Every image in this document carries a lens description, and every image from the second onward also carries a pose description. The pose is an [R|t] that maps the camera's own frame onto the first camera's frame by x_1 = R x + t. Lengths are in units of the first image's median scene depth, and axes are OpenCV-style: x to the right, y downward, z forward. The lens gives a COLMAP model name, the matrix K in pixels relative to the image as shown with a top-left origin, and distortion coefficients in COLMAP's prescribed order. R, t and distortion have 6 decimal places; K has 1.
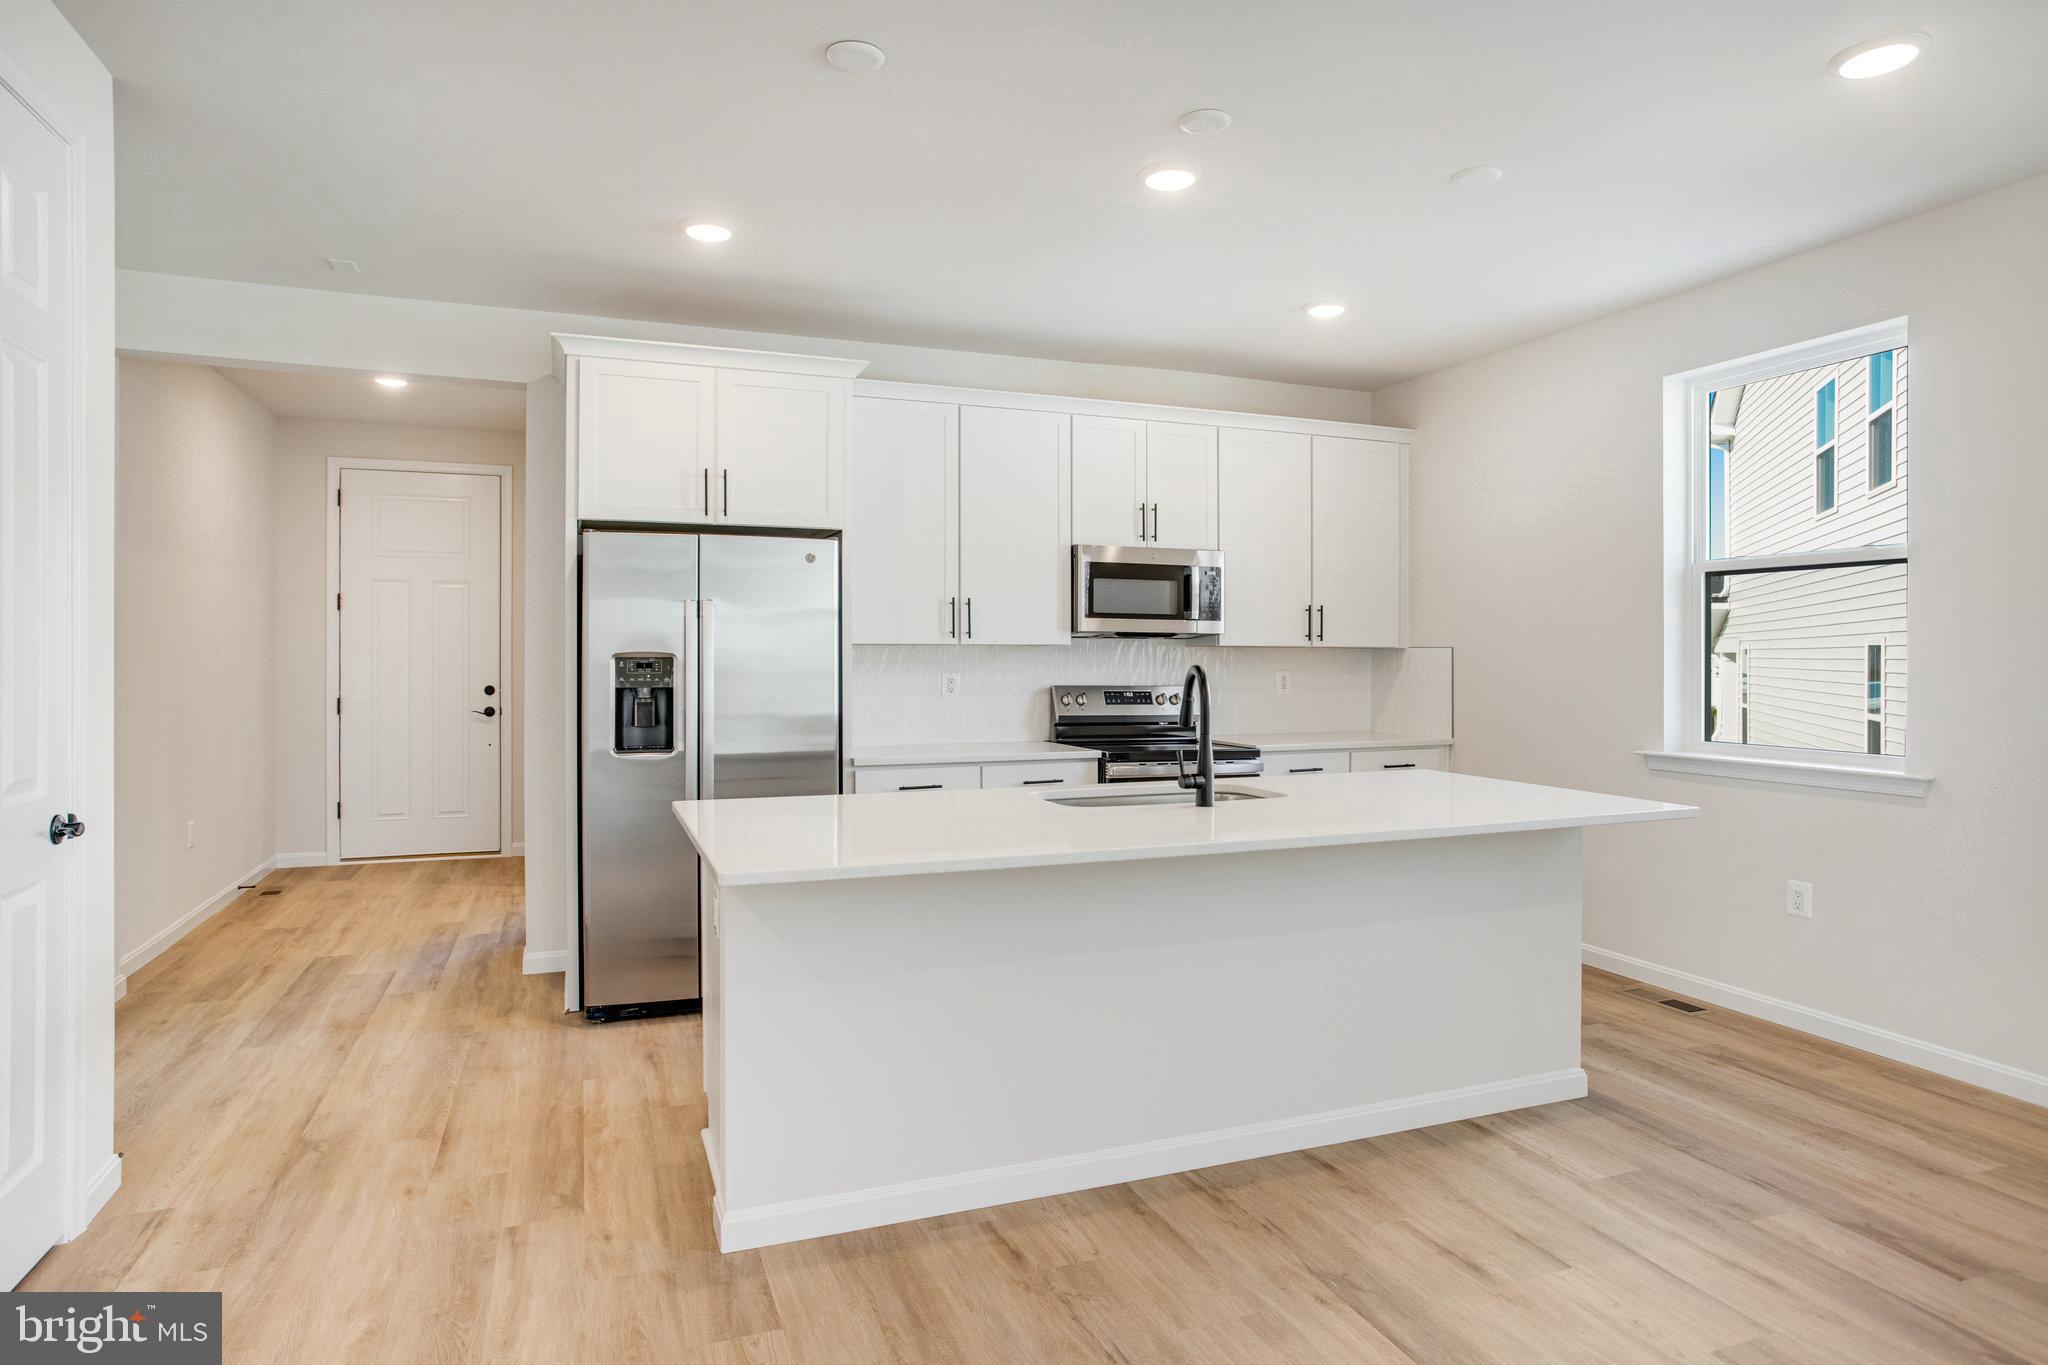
lens RADIAL K [[1182.9, 0, 1050.4], [0, 1182.9, 649.0], [0, 0, 1]] dist [-0.042761, 0.036884]
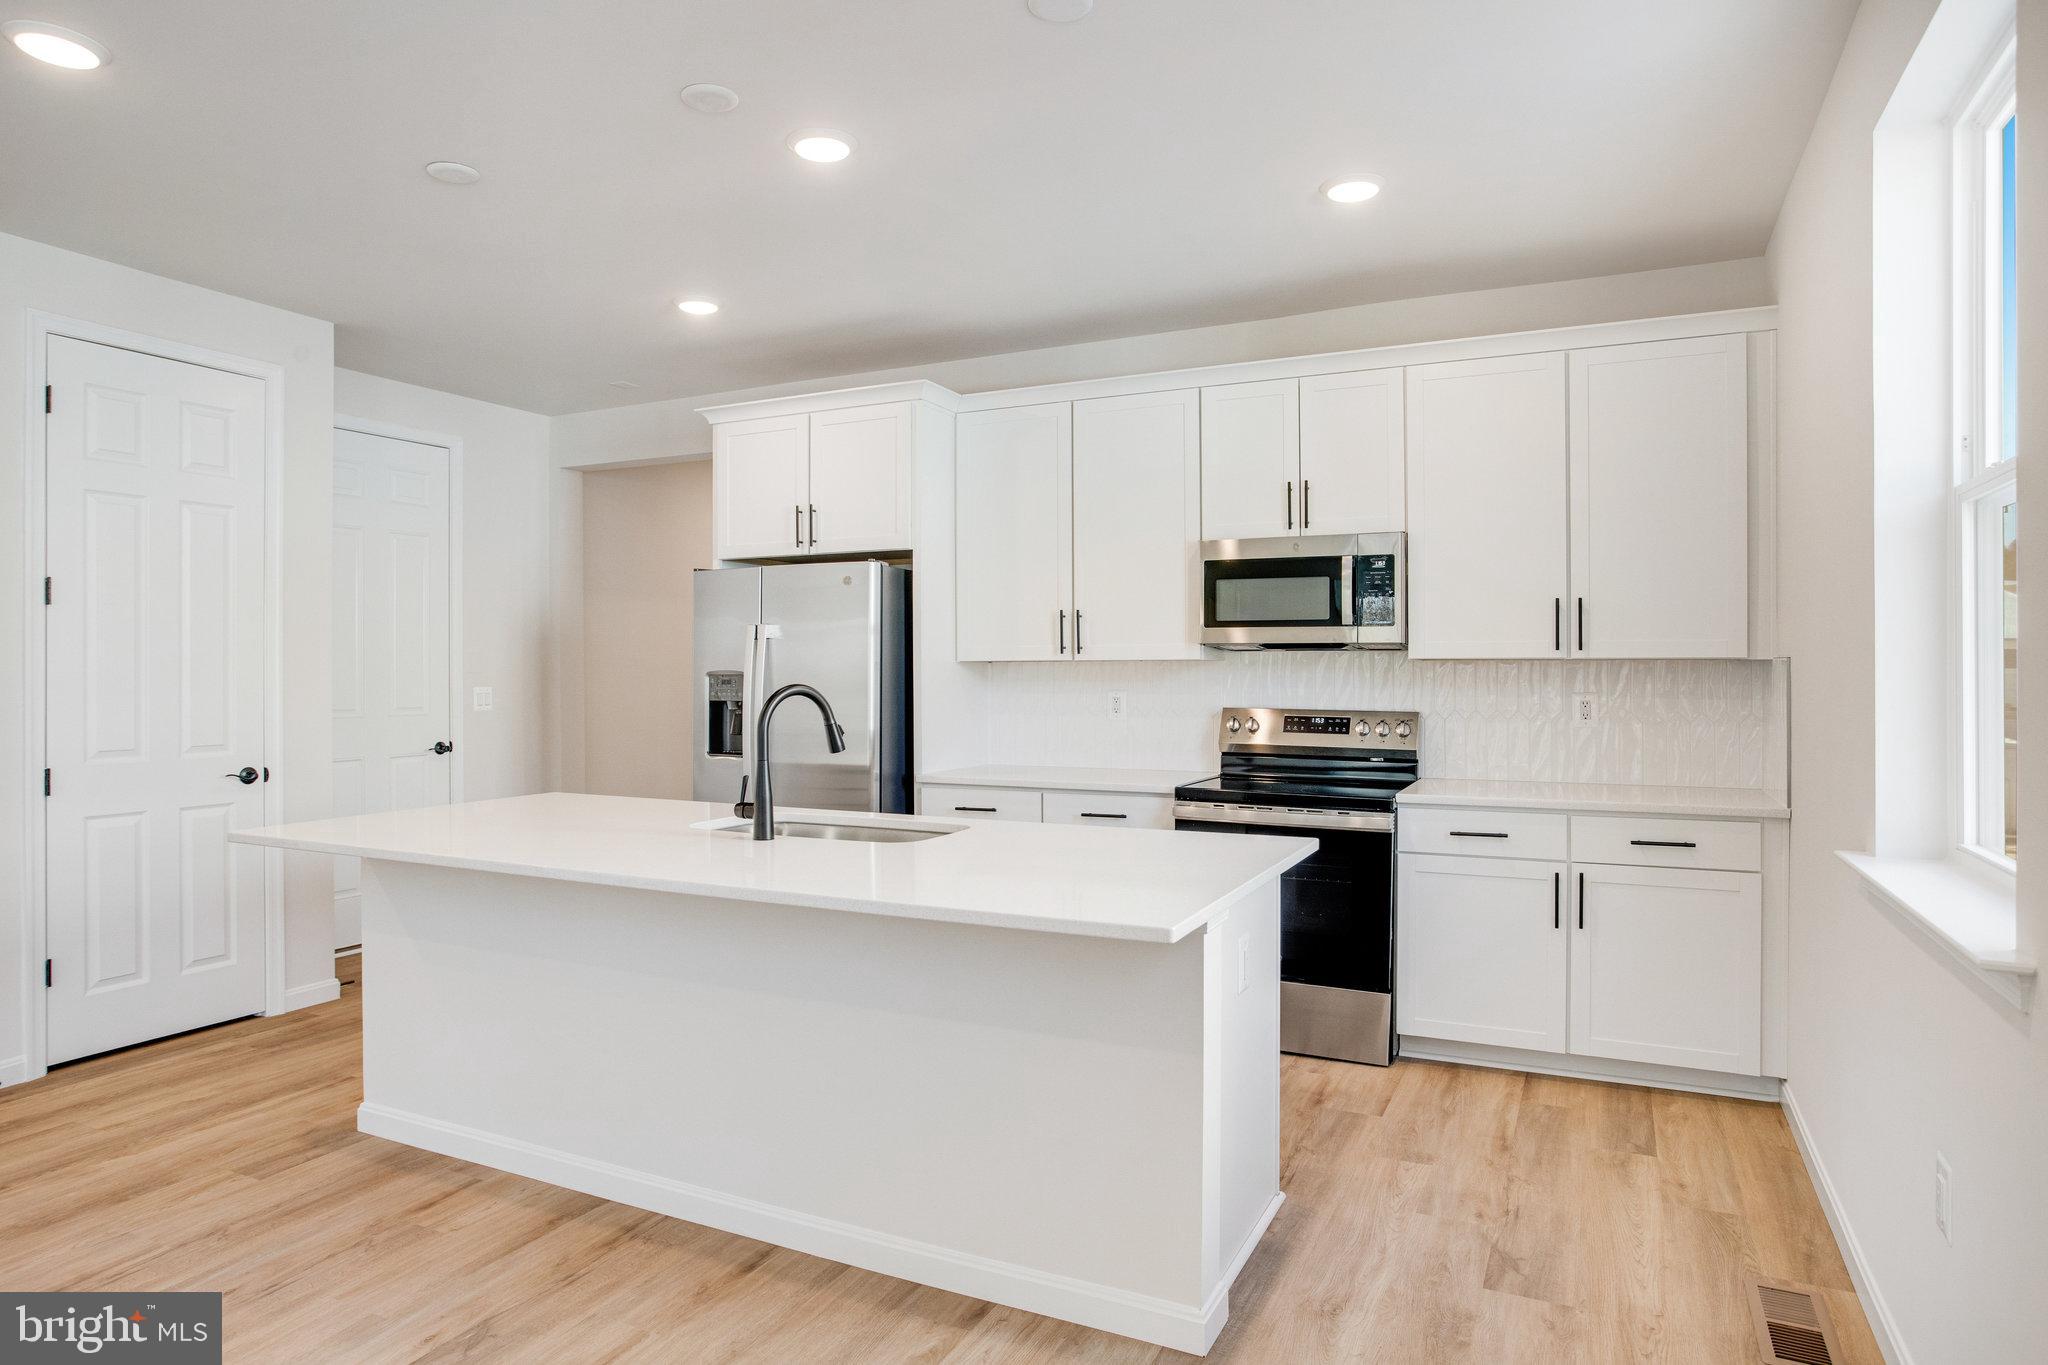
lens RADIAL K [[1205.1, 0, 976.3], [0, 1205.1, 678.7], [0, 0, 1]] dist [-0.027221, 0.004168]
pose [[0.660216, 0.001506, -0.751074, 0.716619], [0.005876, 0.999957, 0.007170, 0.003877], [0.751053, -0.009147, 0.660179, 0.393569]]
